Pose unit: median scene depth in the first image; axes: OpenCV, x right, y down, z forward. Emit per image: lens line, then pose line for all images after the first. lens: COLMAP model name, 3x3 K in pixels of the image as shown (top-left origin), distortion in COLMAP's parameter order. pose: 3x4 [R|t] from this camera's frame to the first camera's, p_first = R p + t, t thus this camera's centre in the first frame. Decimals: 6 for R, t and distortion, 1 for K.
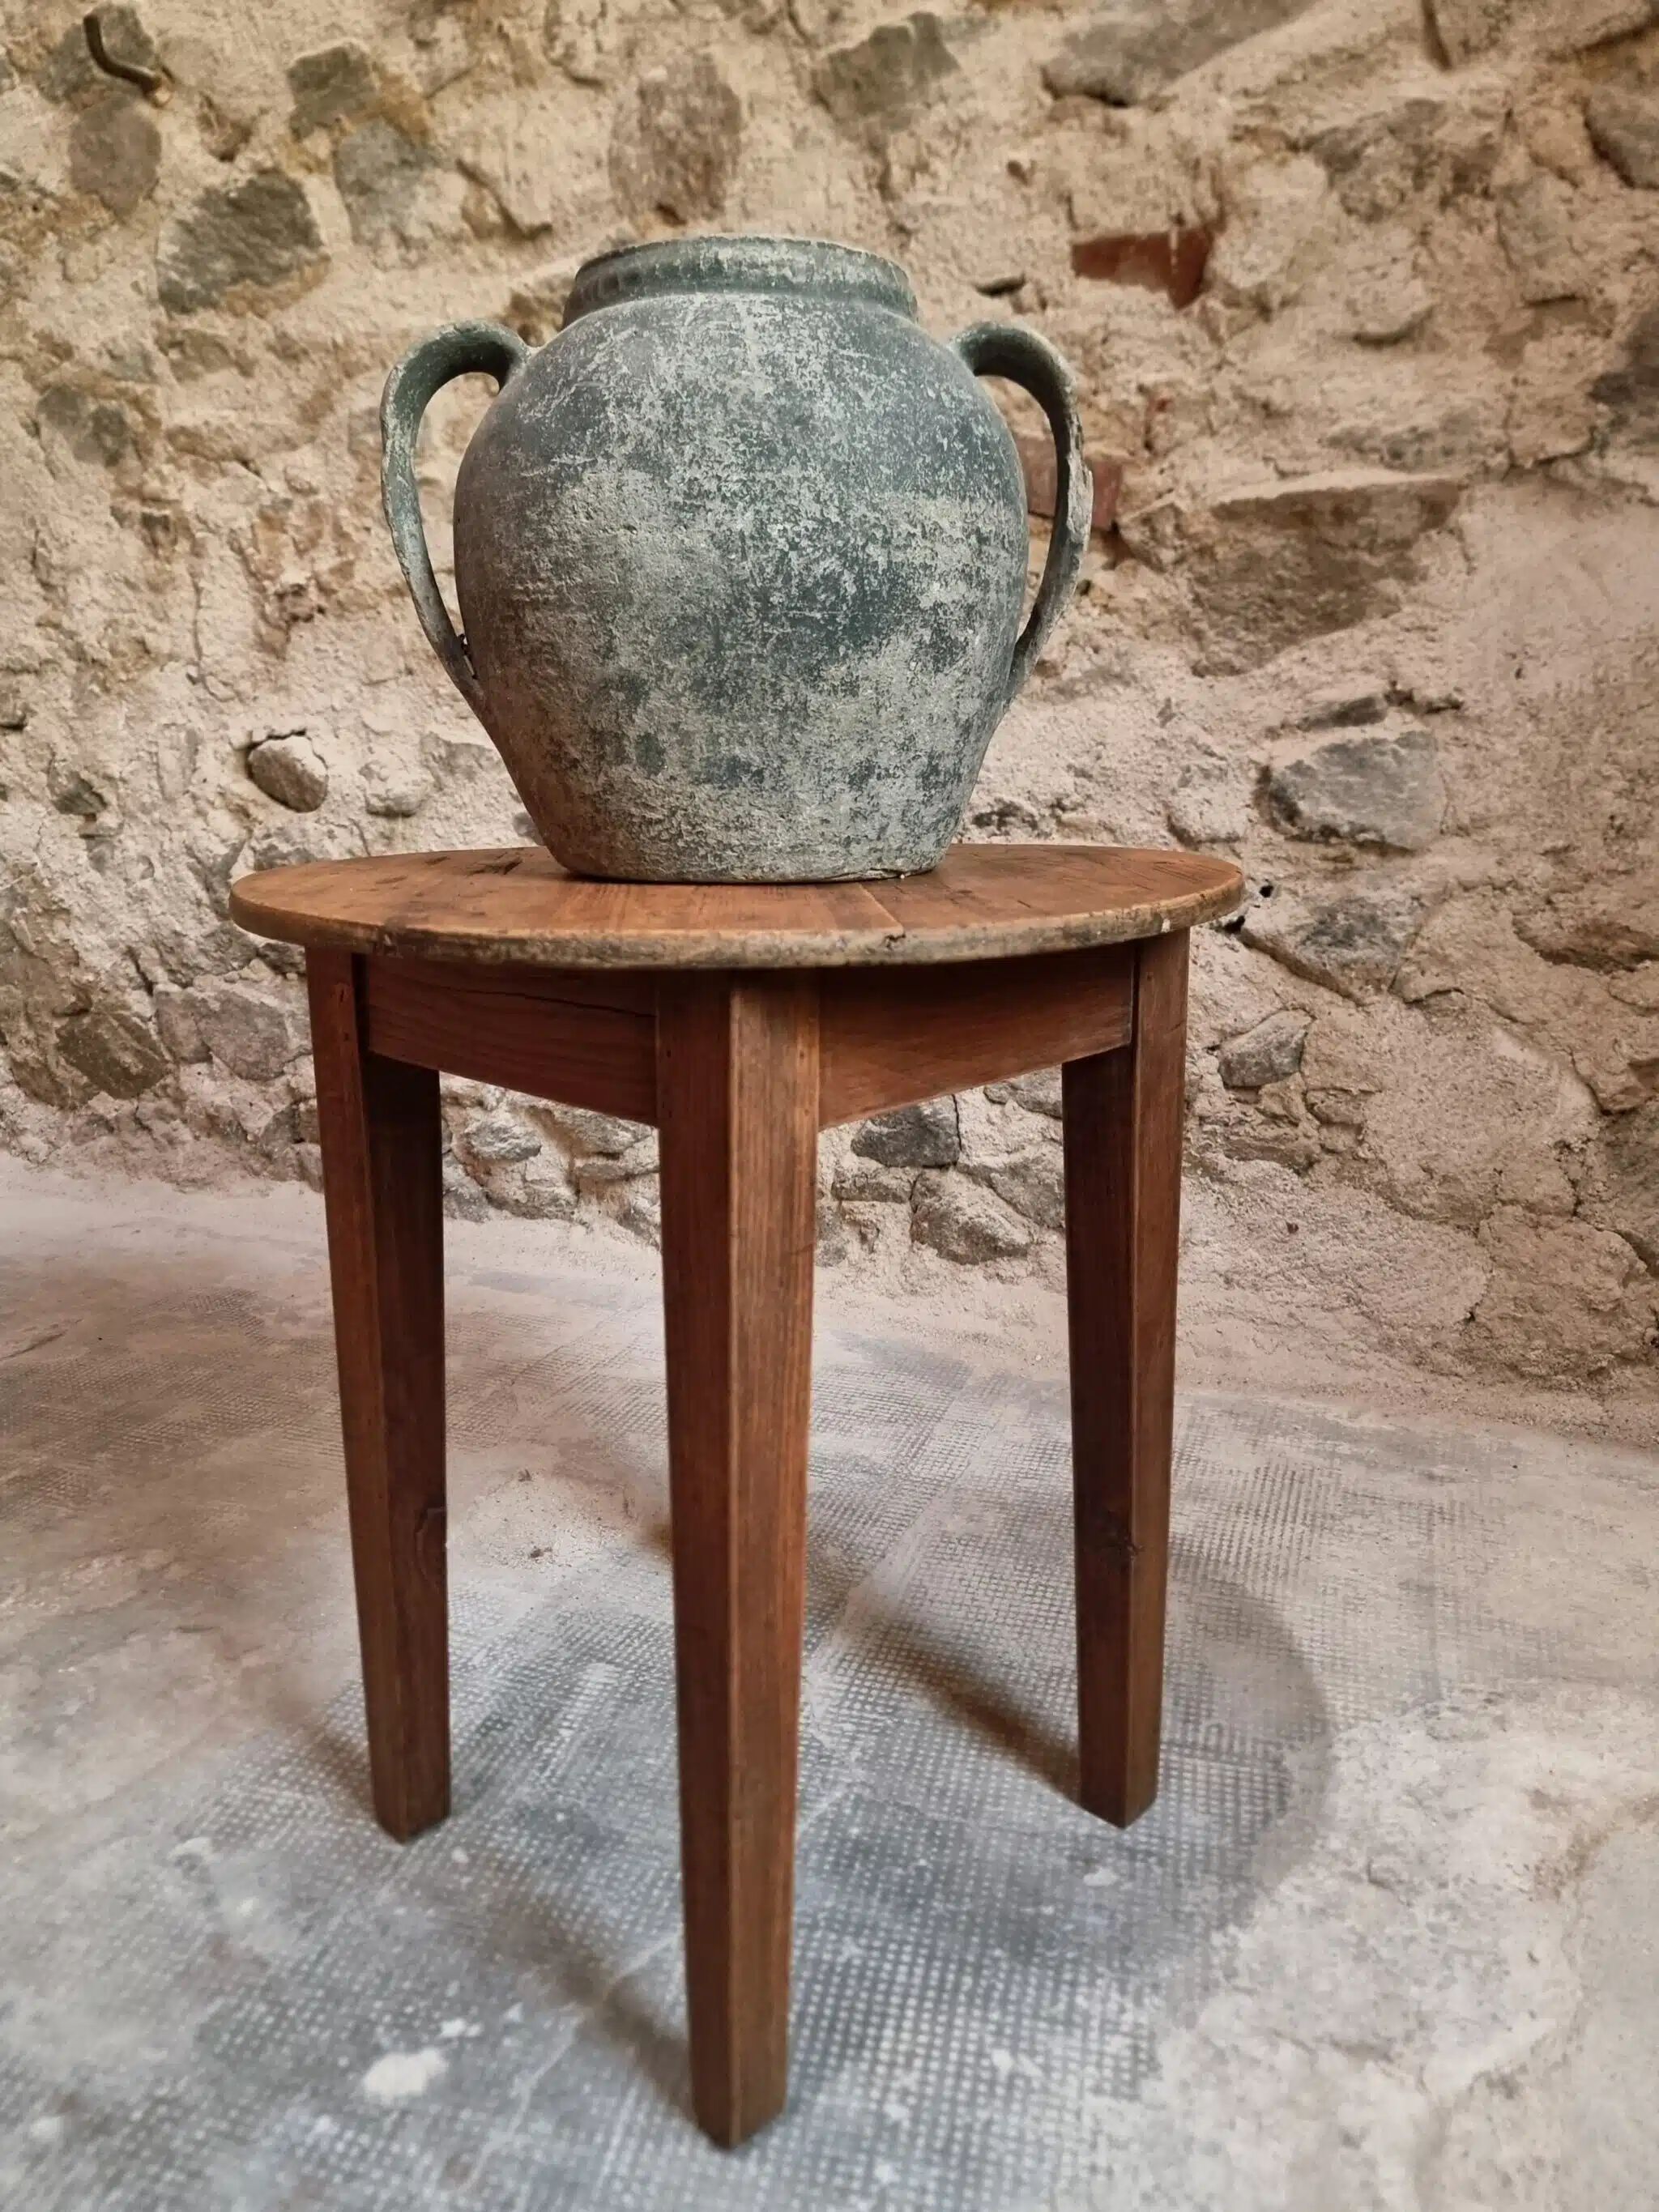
lens RADIAL K [[1621.1, 0, 796.0], [0, 1621.1, 1111.2], [0, 0, 1]] dist [0.065091, -0.065016]
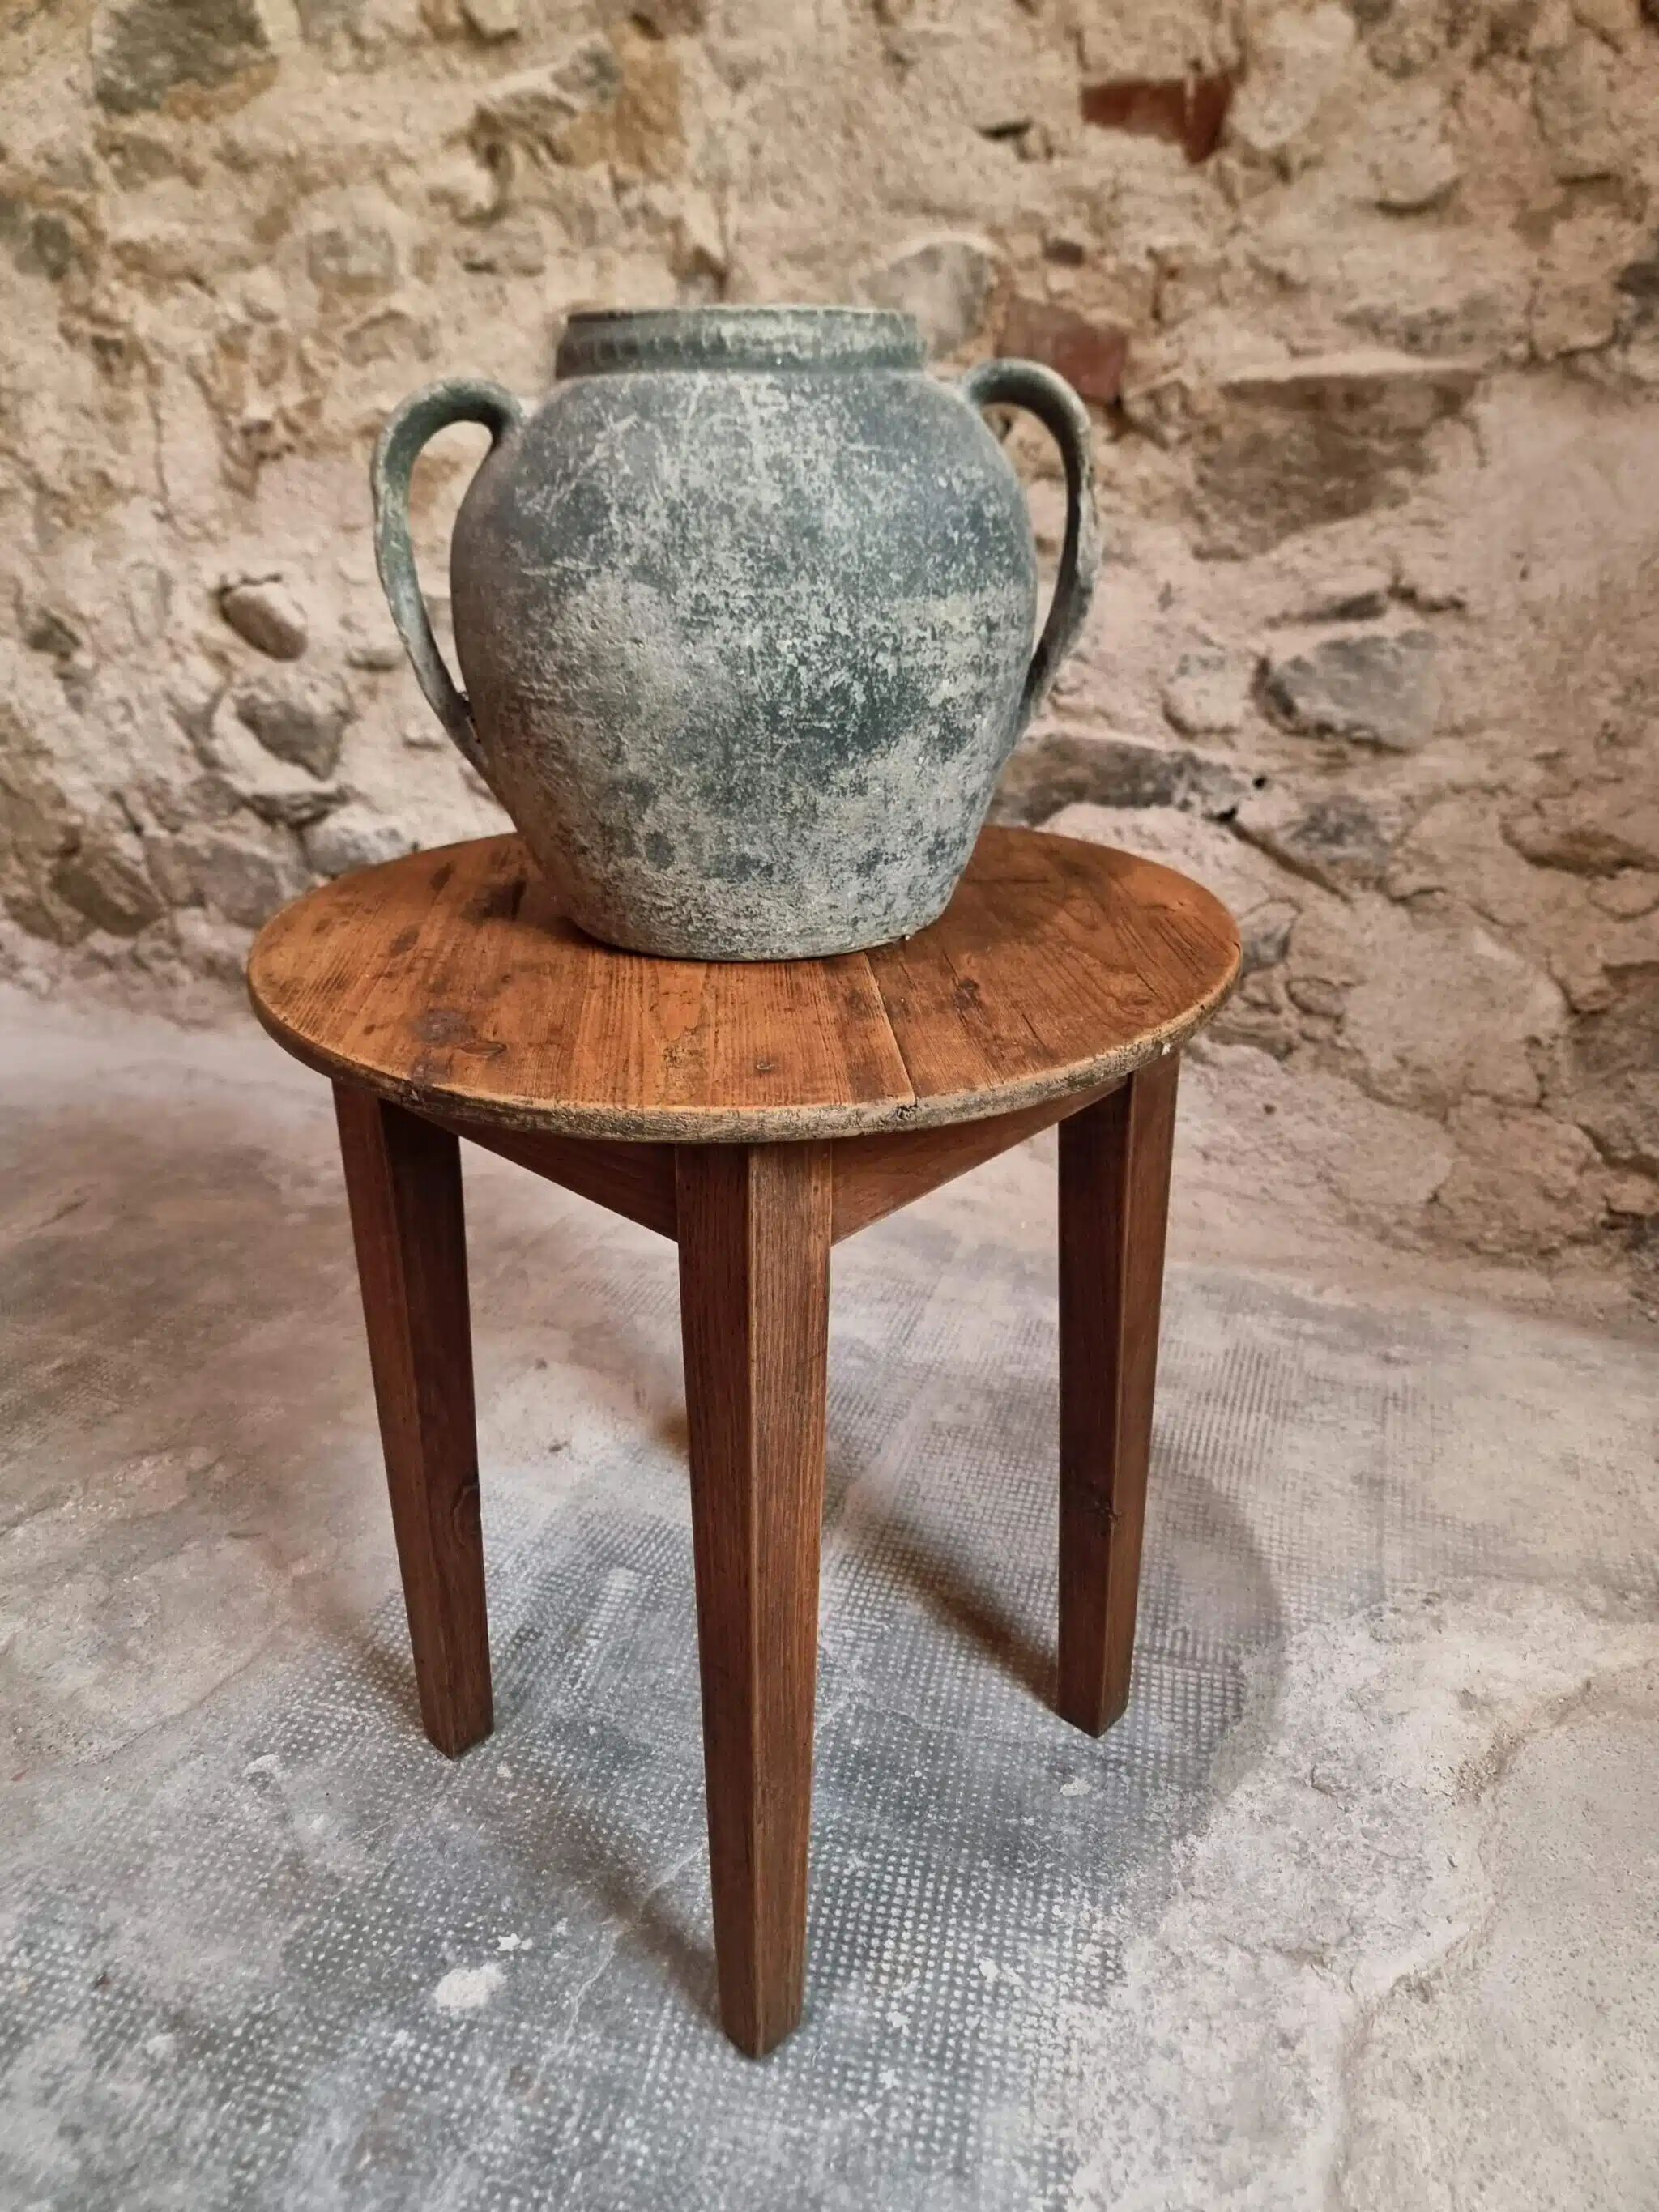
lens RADIAL K [[1597.2, 0, 802.2], [0, 1597.2, 1103.9], [0, 0, 1]] dist [0.046987, -0.050354]
pose [[0.999858, -0.009181, 0.014107, -0.008684], [0.006545, 0.984241, 0.176711, -0.122638], [-0.015507, -0.176593, 0.984162, -0.001381]]
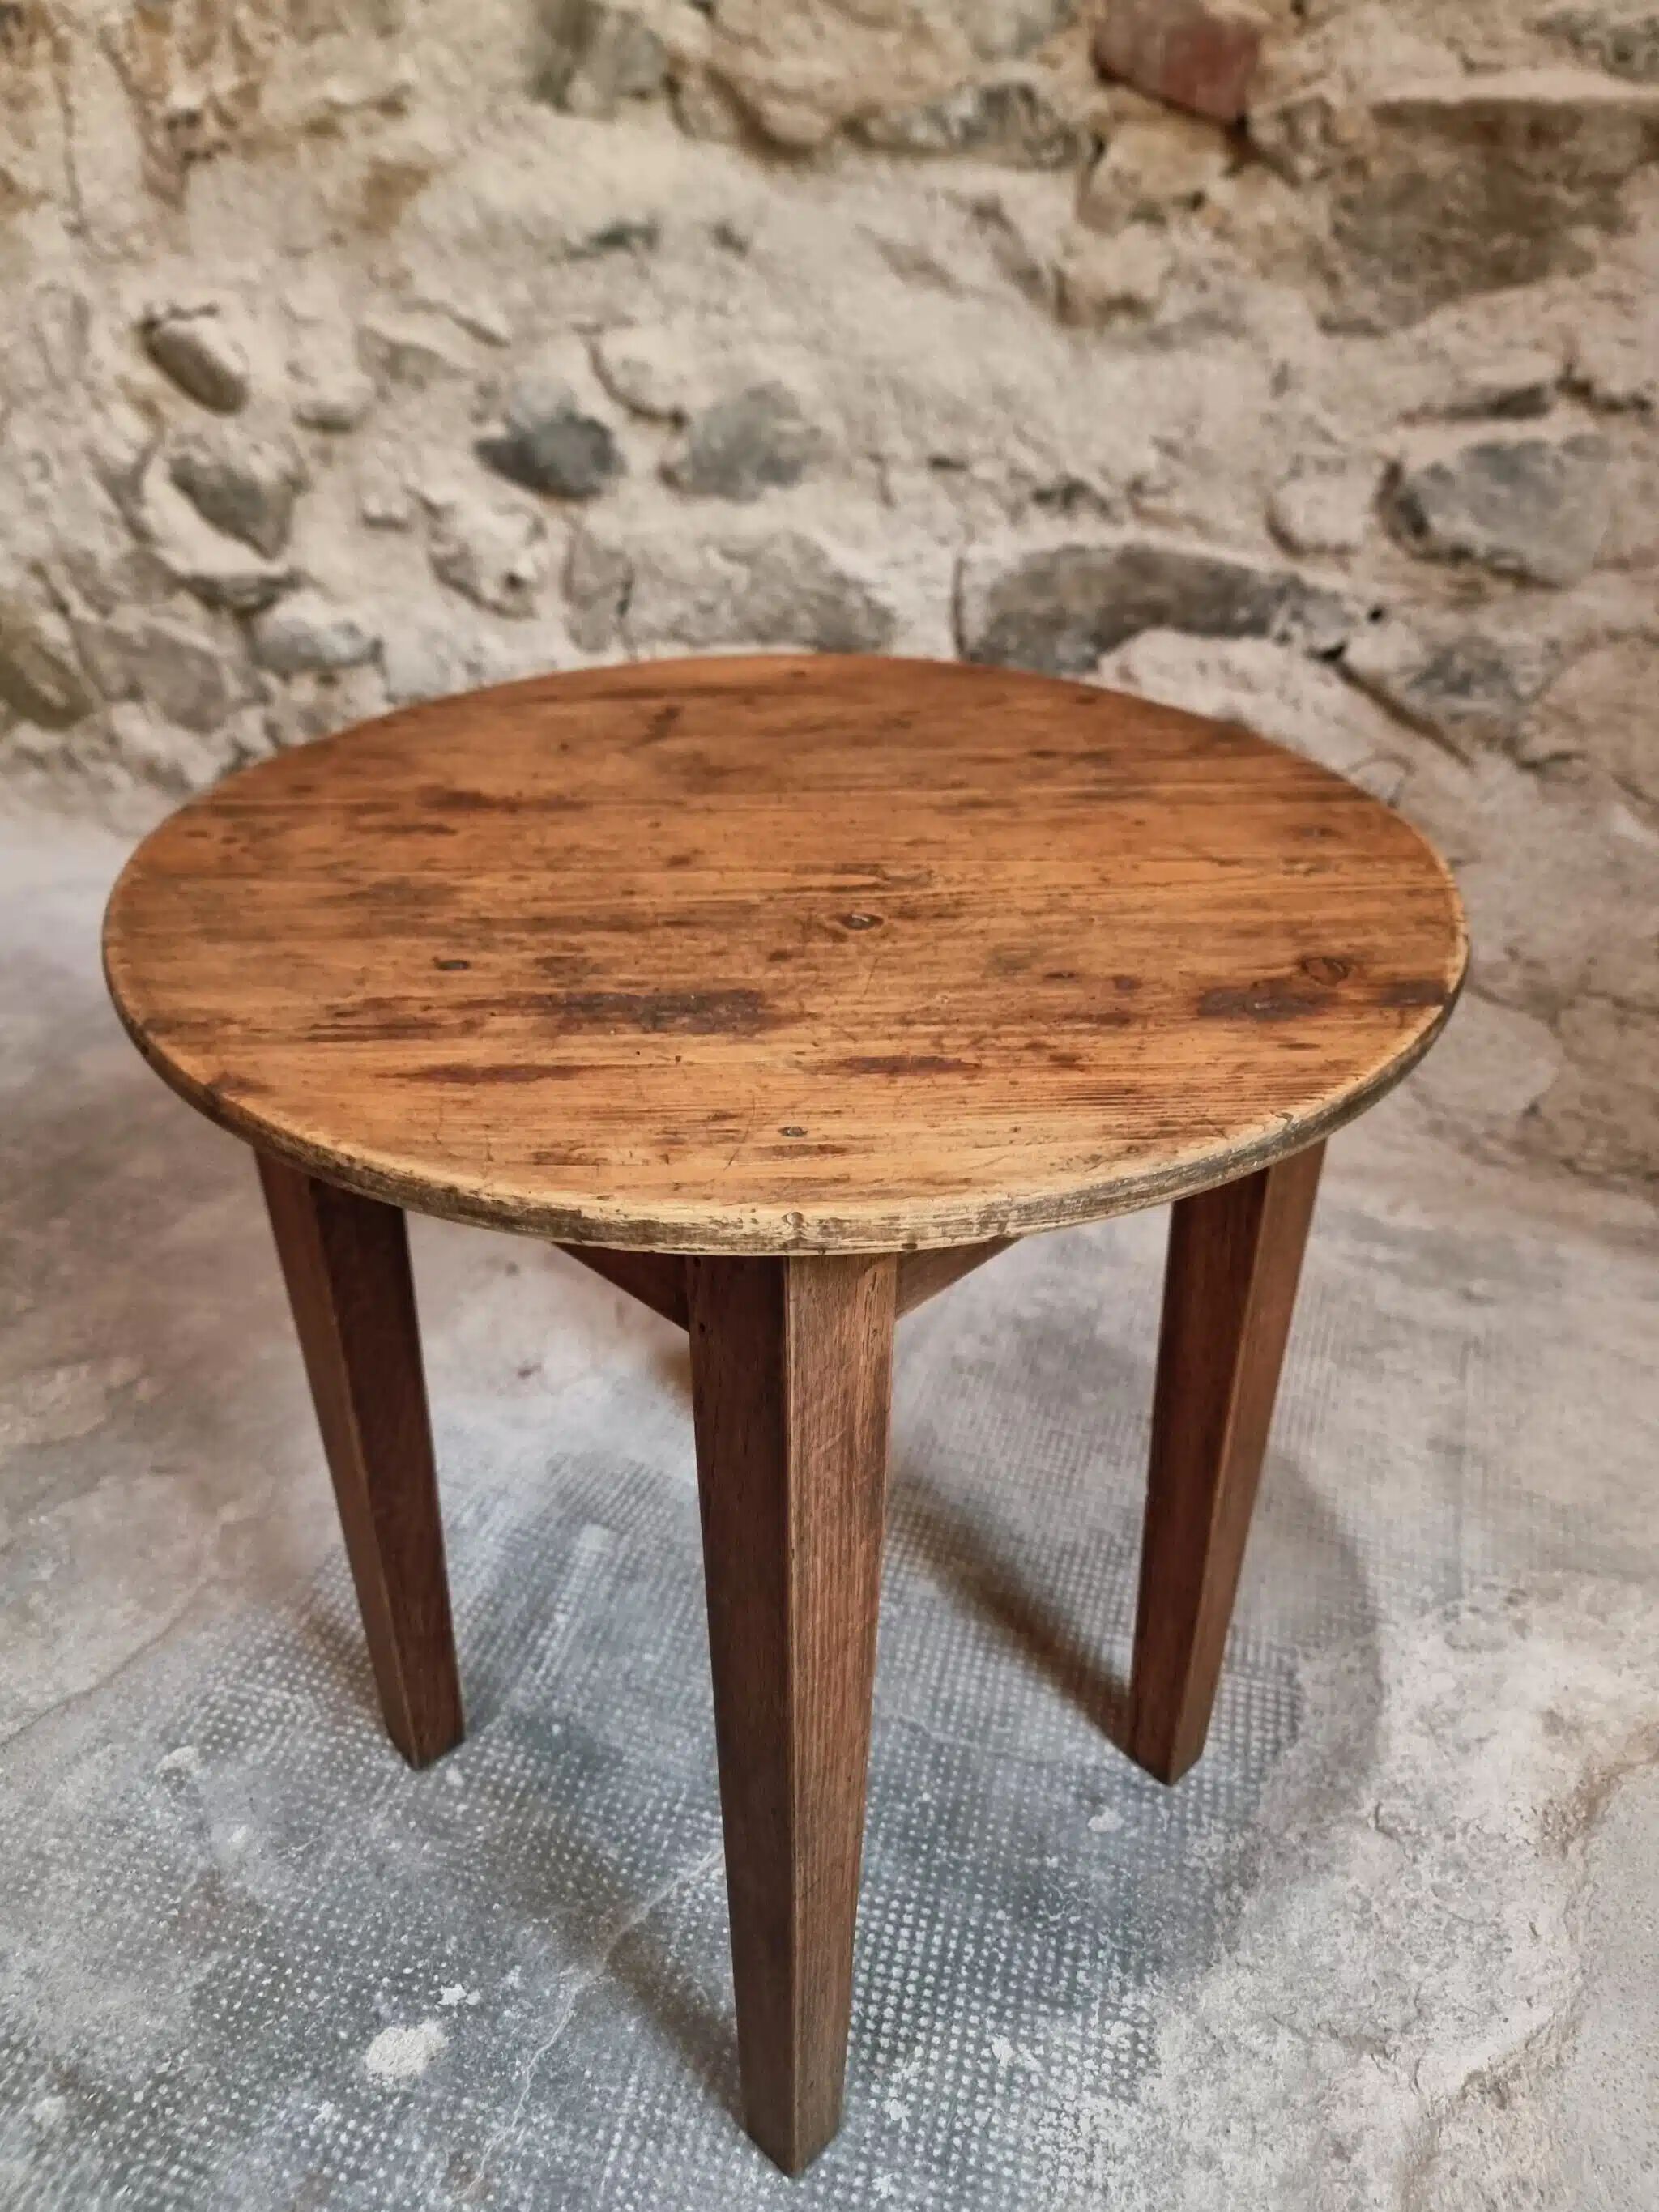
lens RADIAL K [[1628.3, 0, 811.9], [0, 1628.3, 1116.3], [0, 0, 1]] dist [0.040857, -0.051208]
pose [[0.999589, 0.022069, 0.018315, -0.012035], [-0.026673, 0.950042, 0.310981, -0.151699], [-0.010537, -0.311342, 0.950240, 0.126401]]
